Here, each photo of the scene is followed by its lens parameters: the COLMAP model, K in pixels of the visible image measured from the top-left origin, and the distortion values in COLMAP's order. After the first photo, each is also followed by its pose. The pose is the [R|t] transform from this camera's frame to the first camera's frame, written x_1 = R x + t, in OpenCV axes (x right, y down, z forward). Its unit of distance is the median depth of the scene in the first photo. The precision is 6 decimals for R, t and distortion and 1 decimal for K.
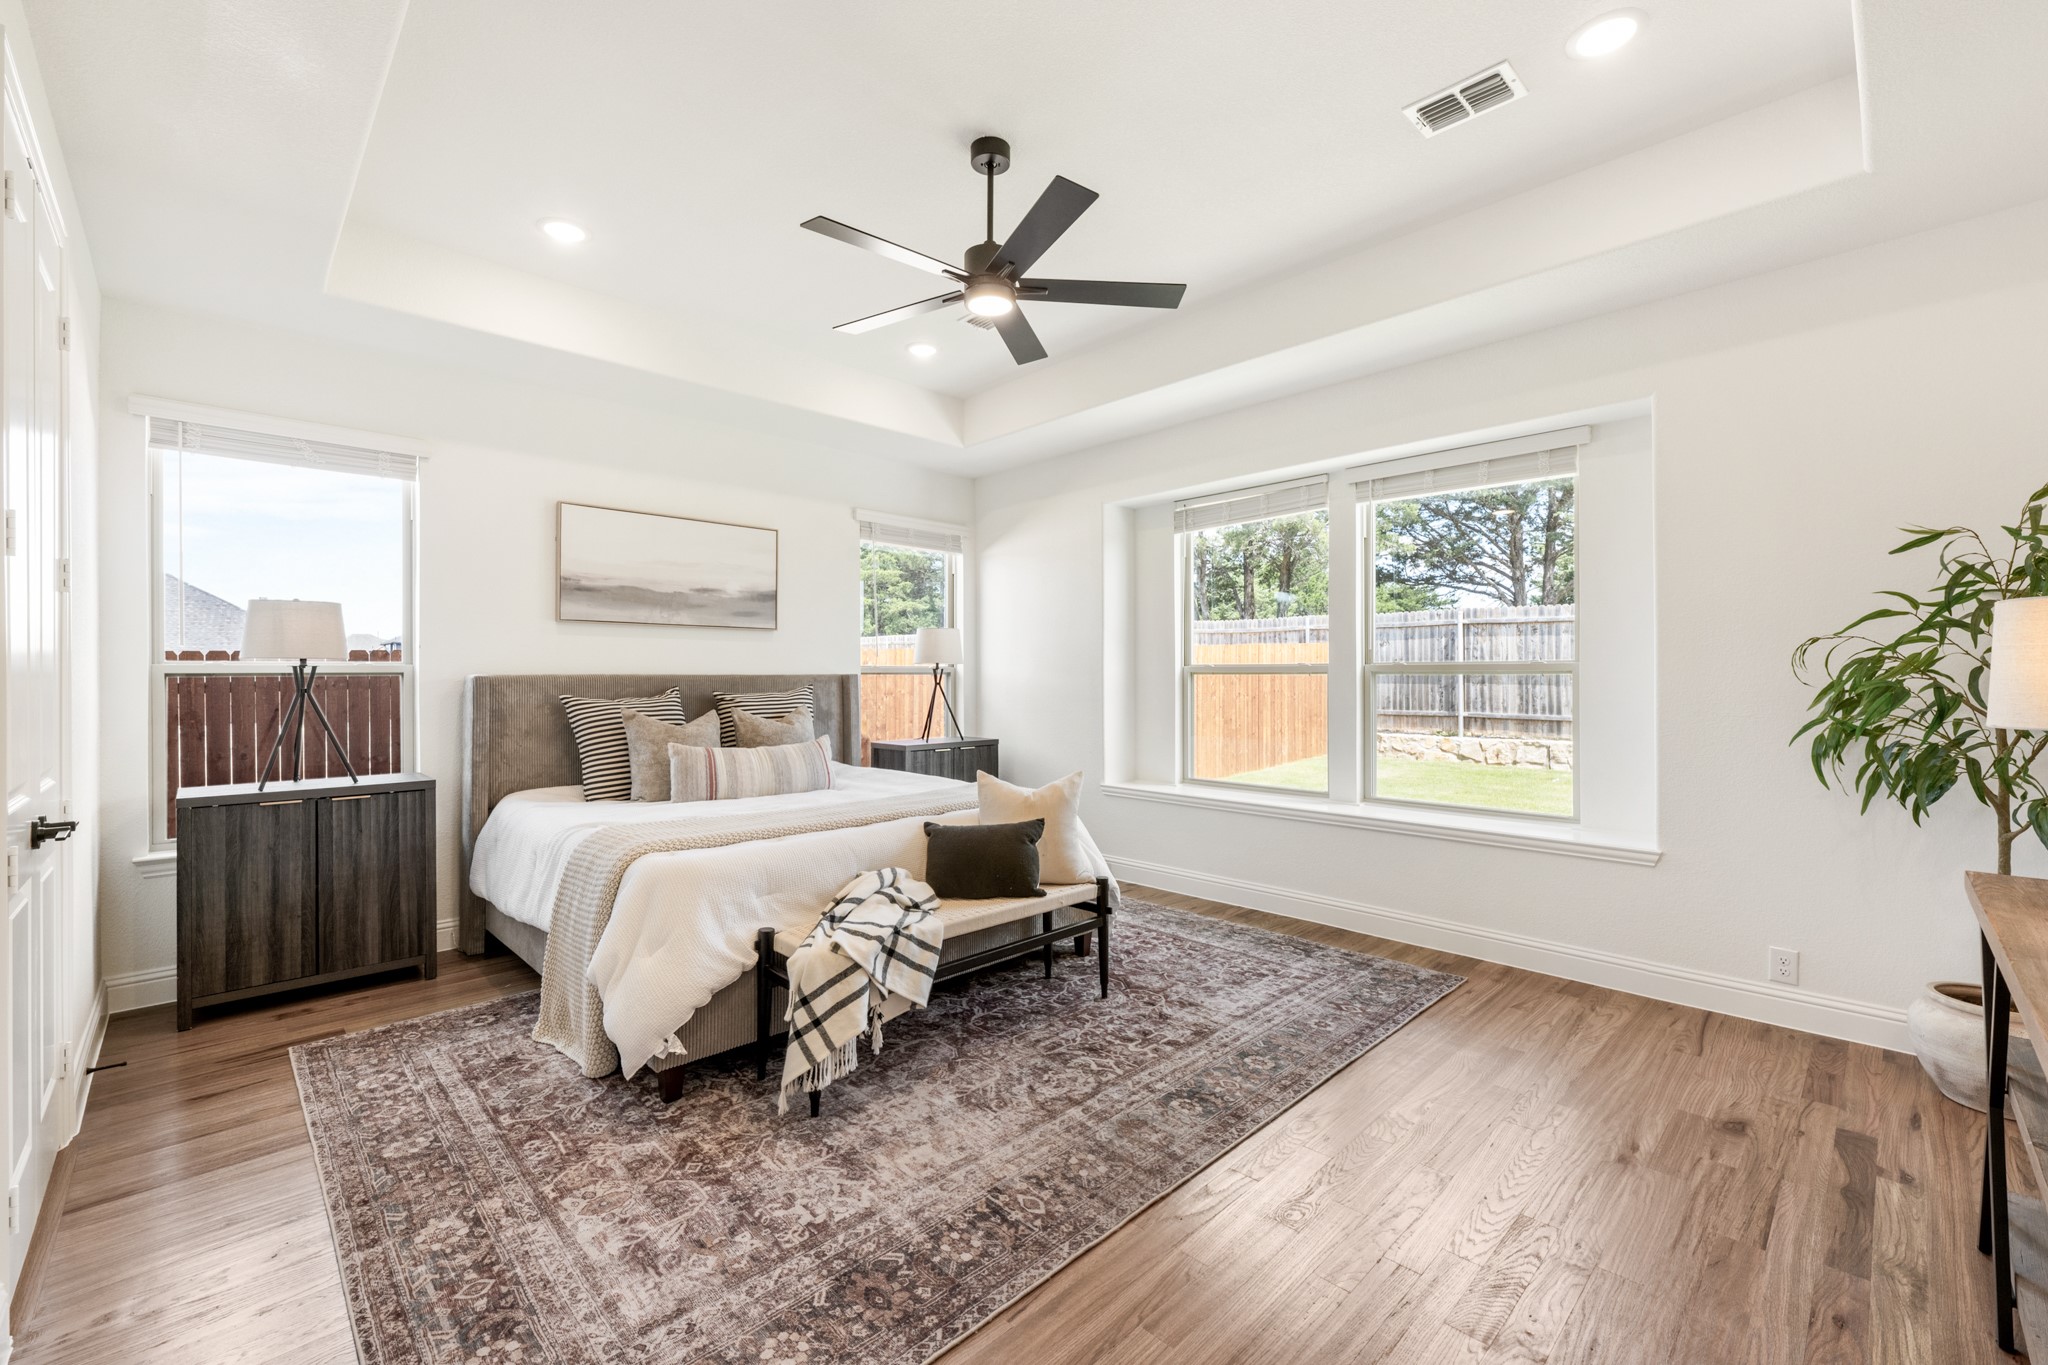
lens RADIAL K [[831.2, 0, 1048.9], [0, 831.2, 678.8], [0, 0, 1]] dist [-0.003233, 0.000579]
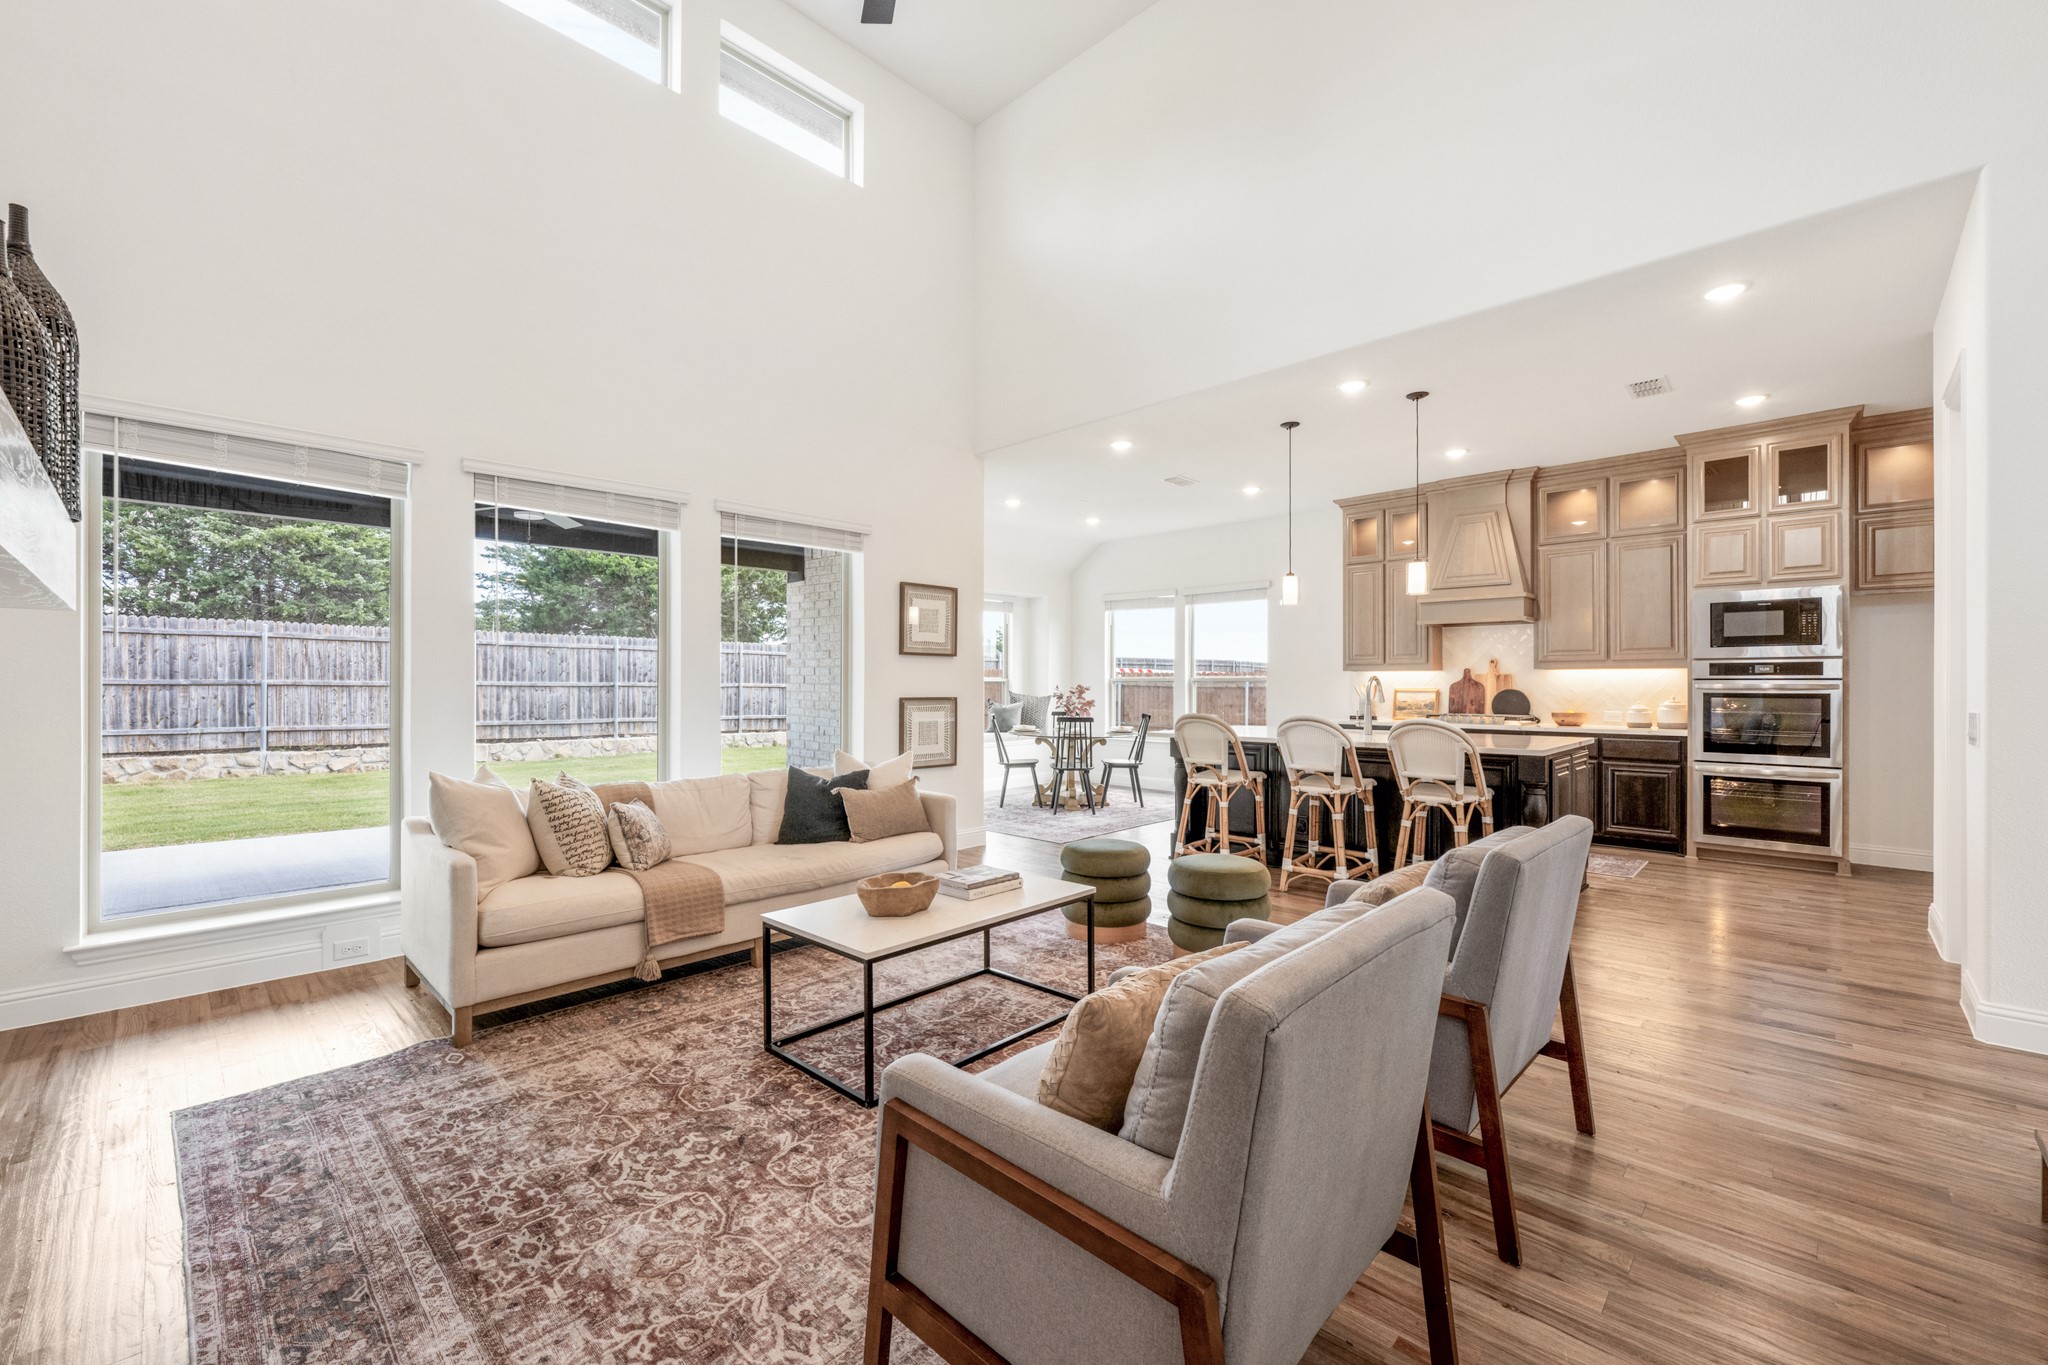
lens RADIAL K [[831.2, 0, 1016.0], [0, 831.2, 683.3], [0, 0, 1]] dist [-0.003233, 0.000579]
pose [[-0.999899, 0.008969, -0.011030, -0.217748], [0.008961, 0.999960, 0.000750, 0.006776], [0.011036, 0.000651, -0.999939, 1.853001]]
